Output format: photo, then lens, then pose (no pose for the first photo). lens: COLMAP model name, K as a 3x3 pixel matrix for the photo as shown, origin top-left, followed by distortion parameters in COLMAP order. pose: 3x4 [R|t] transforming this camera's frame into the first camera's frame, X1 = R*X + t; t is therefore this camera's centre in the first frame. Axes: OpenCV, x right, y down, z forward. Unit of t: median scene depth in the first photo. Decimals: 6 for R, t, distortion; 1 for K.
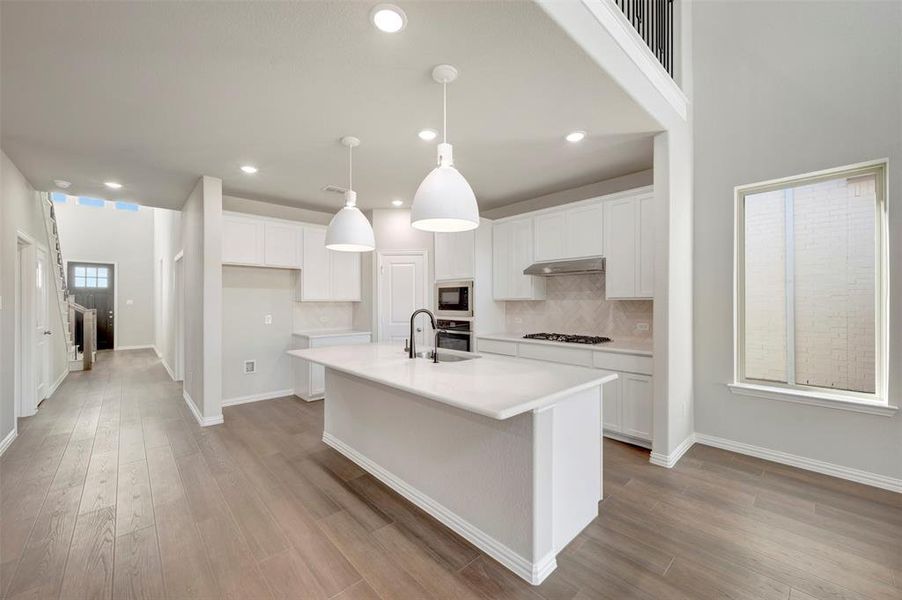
lens RADIAL K [[356.0, 0, 452.7], [0, 356.0, 302.9], [0, 0, 1]] dist [0.002964, -0.000810]
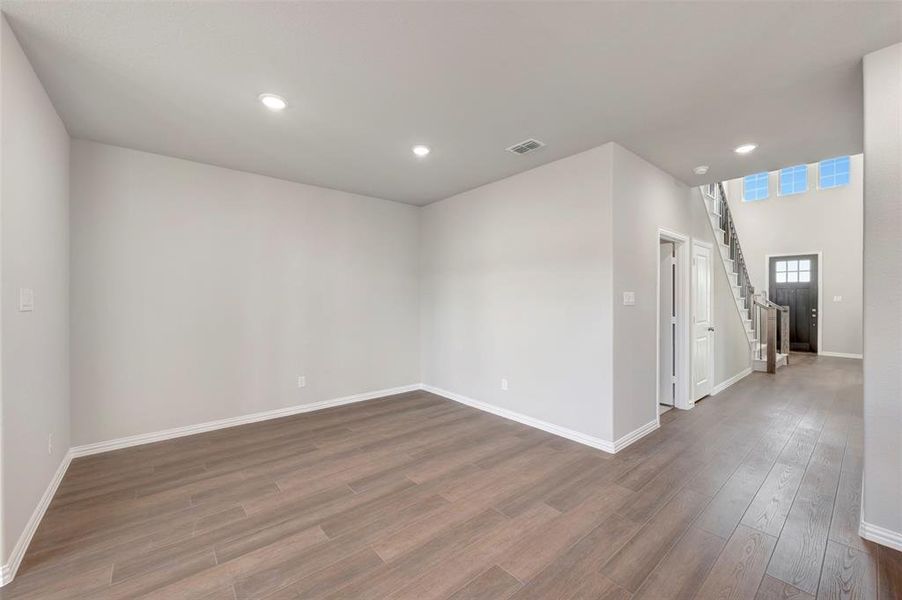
lens RADIAL K [[356.0, 0, 453.8], [0, 356.0, 300.4], [0, 0, 1]] dist [0.002964, -0.000810]
pose [[-0.042283, 0.006358, -0.999085, -0.123196], [-0.003415, 0.999973, 0.006508, -0.001342], [0.999100, 0.003687, -0.042260, 0.345838]]
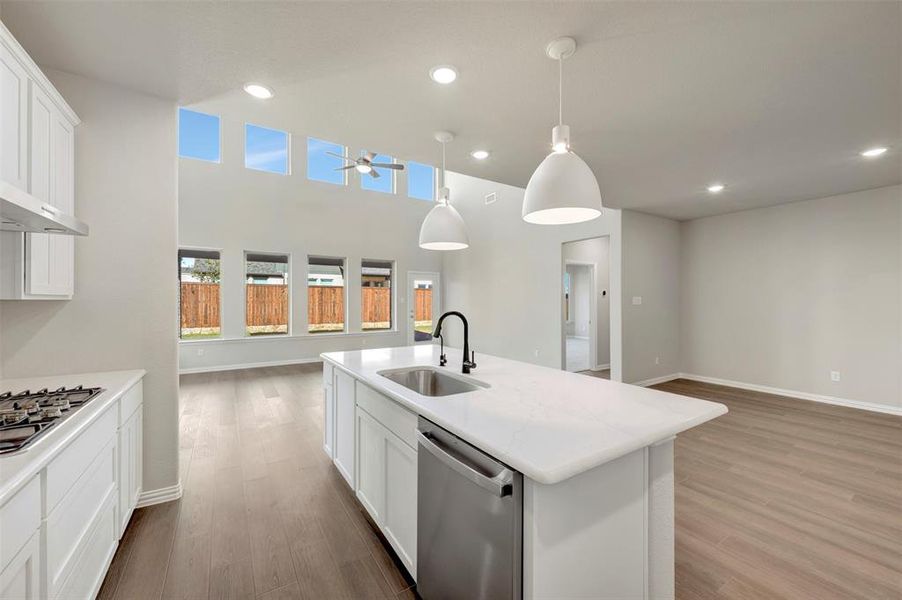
lens RADIAL K [[356.0, 0, 455.7], [0, 356.0, 298.6], [0, 0, 1]] dist [0.002964, -0.000810]
pose [[-0.985219, 0.003408, 0.171264, -0.135427], [0.003180, 0.999994, -0.001609, -0.005651], [-0.171268, -0.001041, -0.985224, 1.063570]]
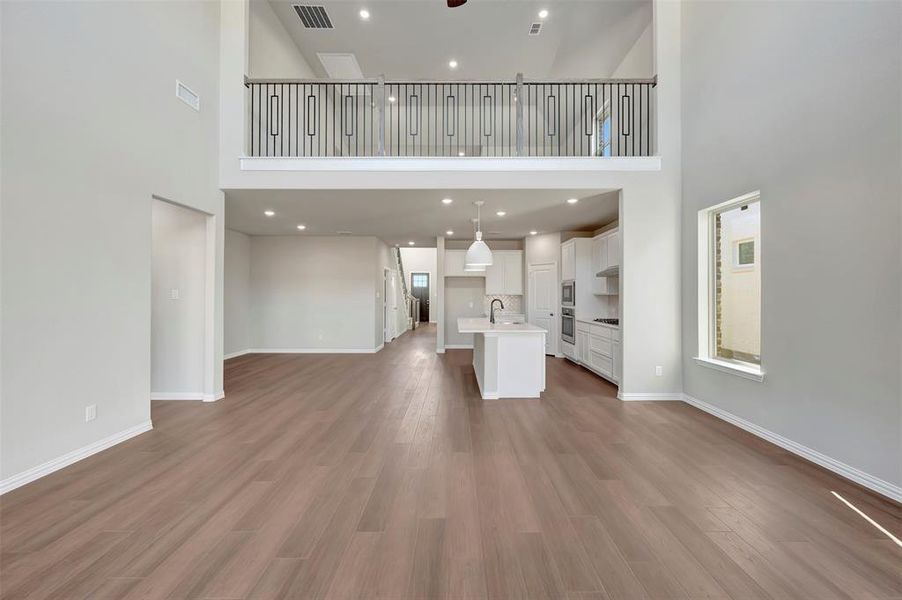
lens RADIAL K [[356.0, 0, 458.0], [0, 356.0, 293.2], [0, 0, 1]] dist [0.002964, -0.000810]
pose [[0.739954, -0.000105, -0.672658, 0.686158], [-0.004870, 0.999973, -0.005514, -0.003144], [0.672640, 0.007356, 0.739933, -0.408688]]
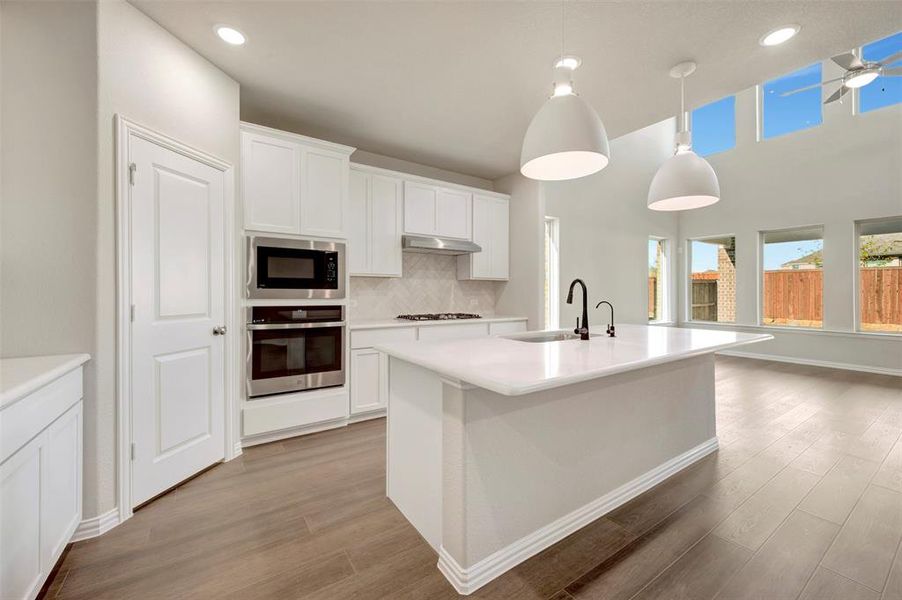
lens RADIAL K [[356.0, 0, 451.0], [0, 356.0, 296.0], [0, 0, 1]] dist [0.002964, -0.000810]
pose [[0.153807, -0.004594, 0.988090, -0.561158], [0.001712, 0.999989, 0.004383, 0.031652], [-0.988099, 0.001017, 0.153814, 0.700506]]
